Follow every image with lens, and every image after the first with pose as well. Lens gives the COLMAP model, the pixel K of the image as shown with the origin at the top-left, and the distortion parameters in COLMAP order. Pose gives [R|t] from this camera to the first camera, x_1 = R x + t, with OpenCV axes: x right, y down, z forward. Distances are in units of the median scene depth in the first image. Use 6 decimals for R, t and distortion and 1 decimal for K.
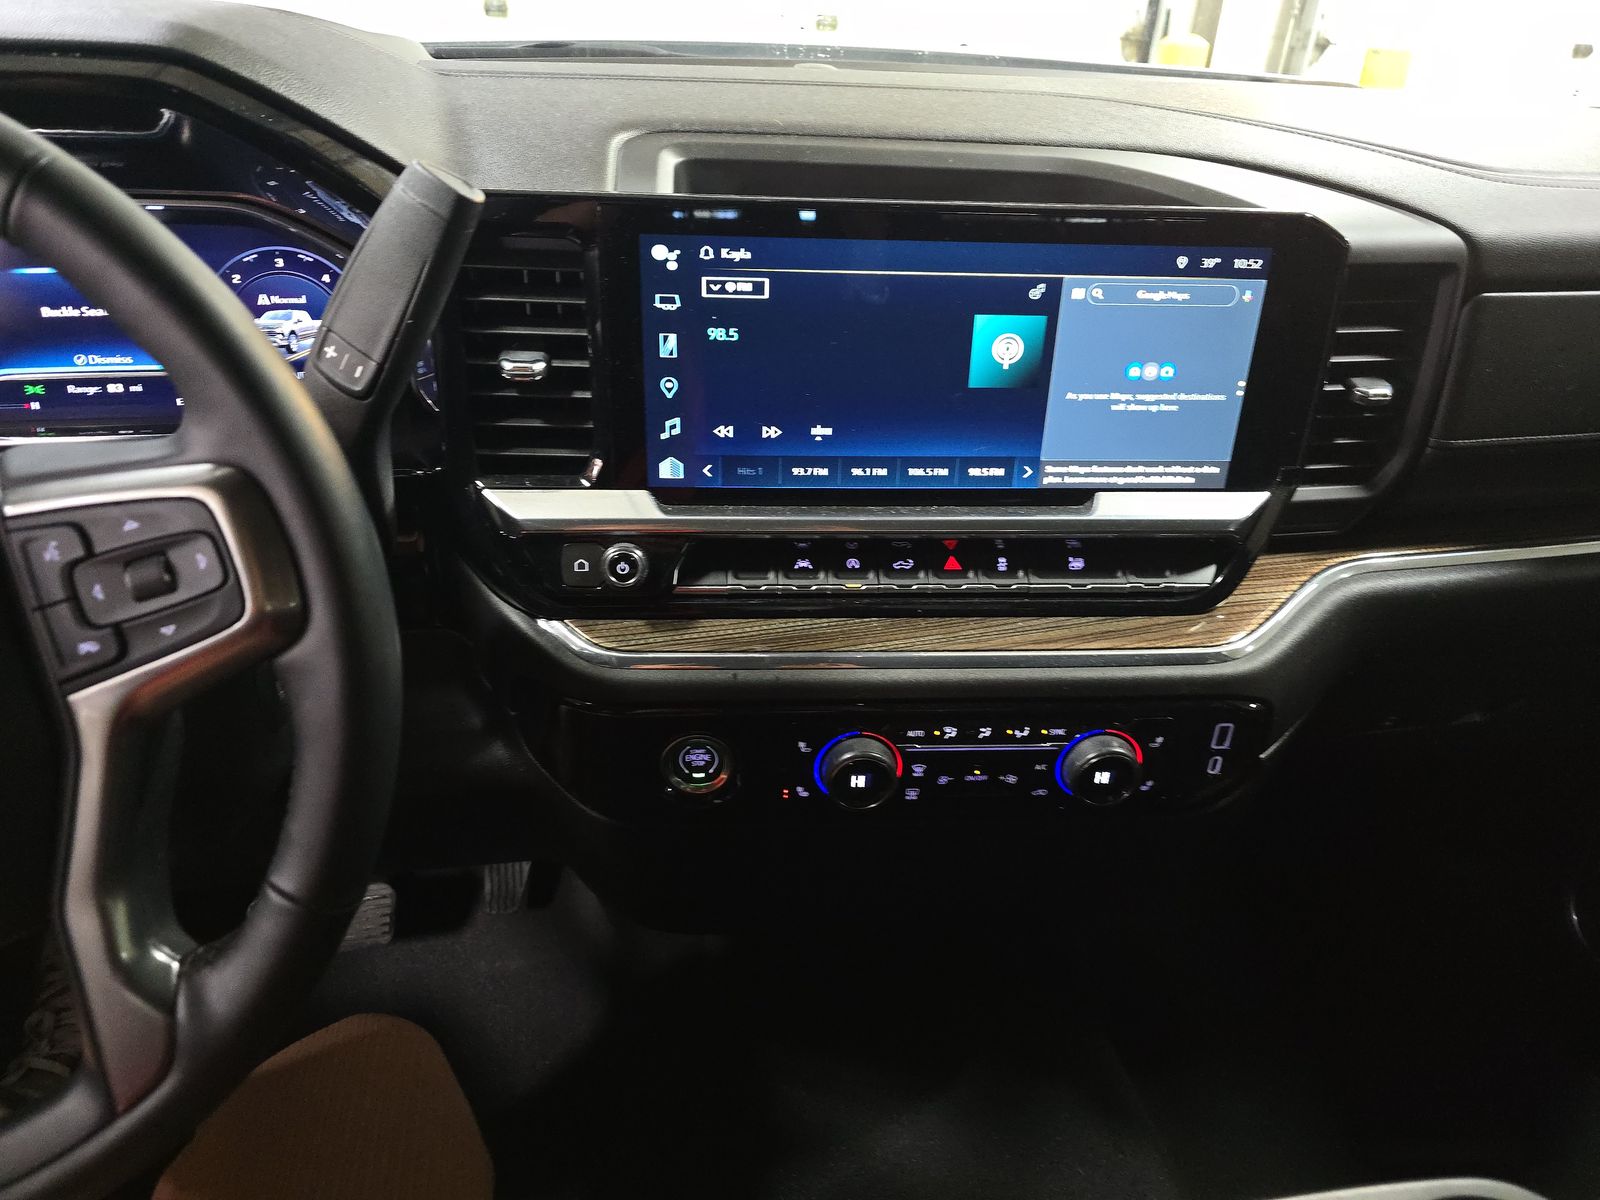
lens RADIAL K [[1048.1, 0, 796.7], [0, 1048.1, 600.0], [0, 0, 1]] dist [0.068986, -0.072580]
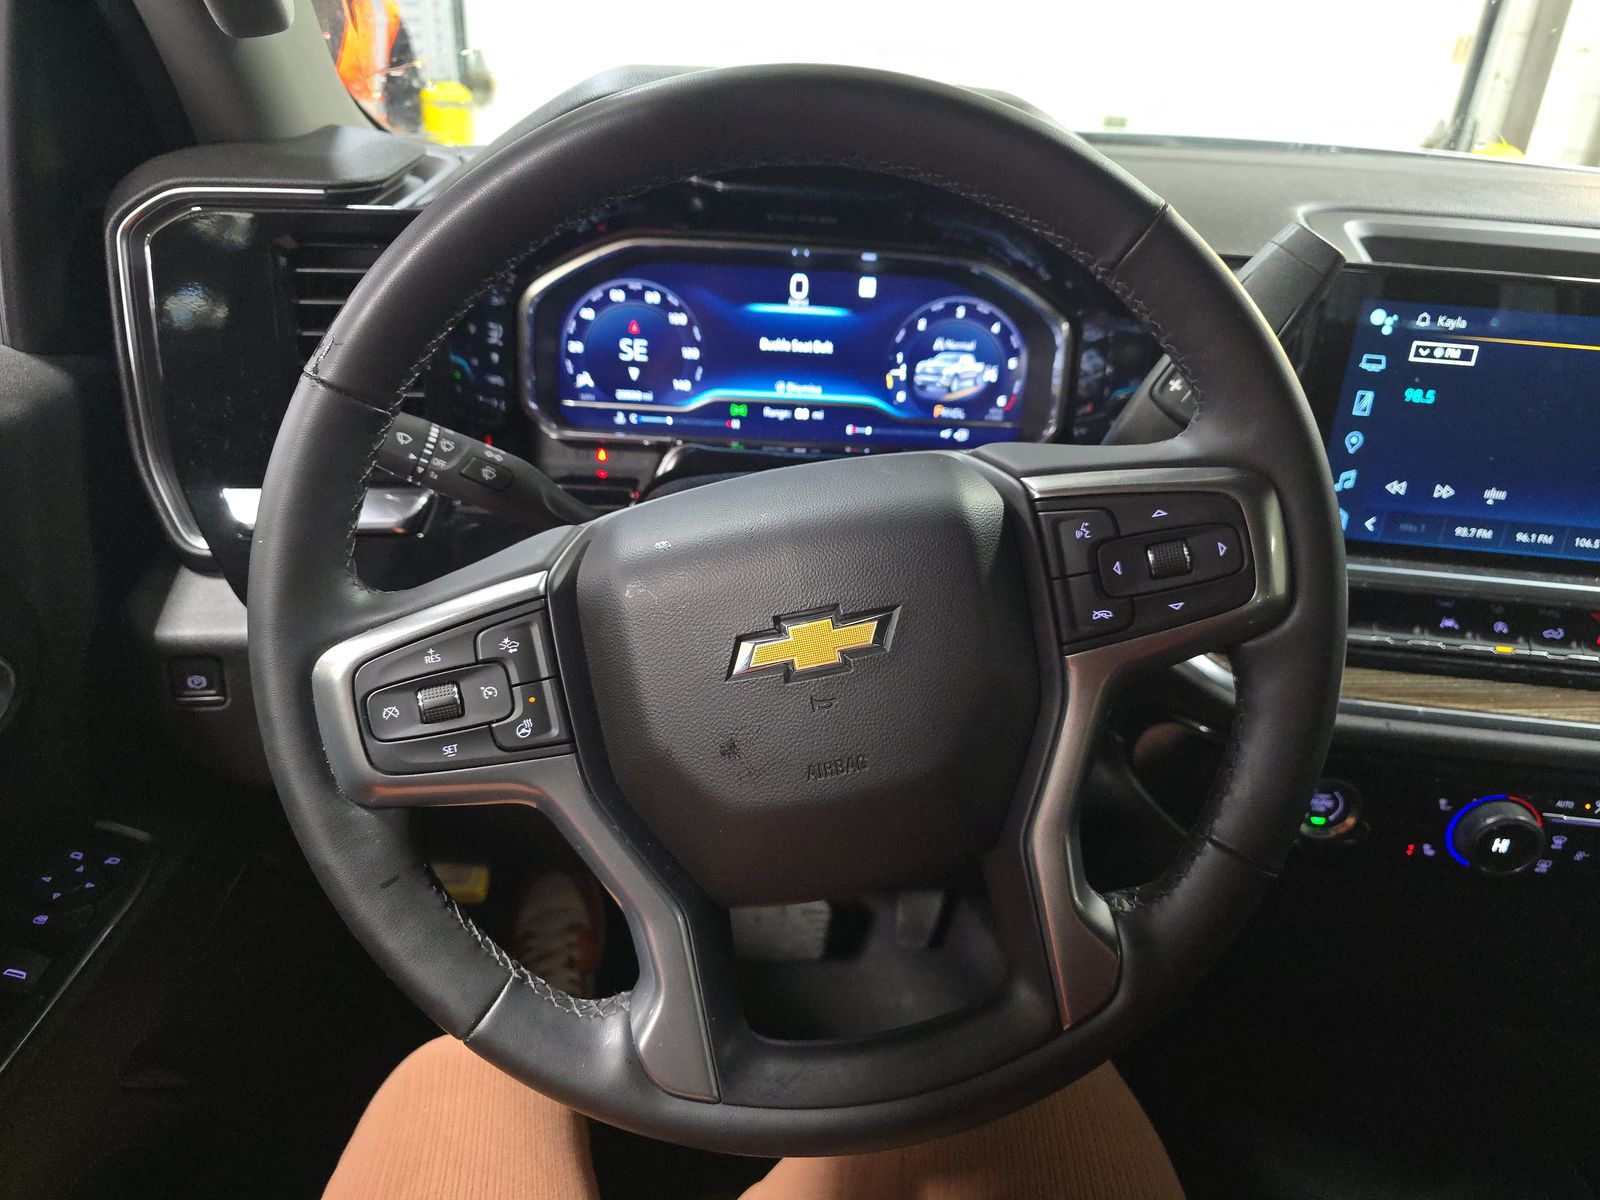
lens RADIAL K [[1079.6, 0, 800.0], [0, 1079.6, 600.0], [0, 0, 1]] dist [-0.002764, 0.000934]
pose [[0.984129, 0.091656, -0.151952, -0.474377], [-0.103386, 0.992092, -0.071165, 0.085983], [0.144228, 0.085745, 0.985823, -0.126369]]
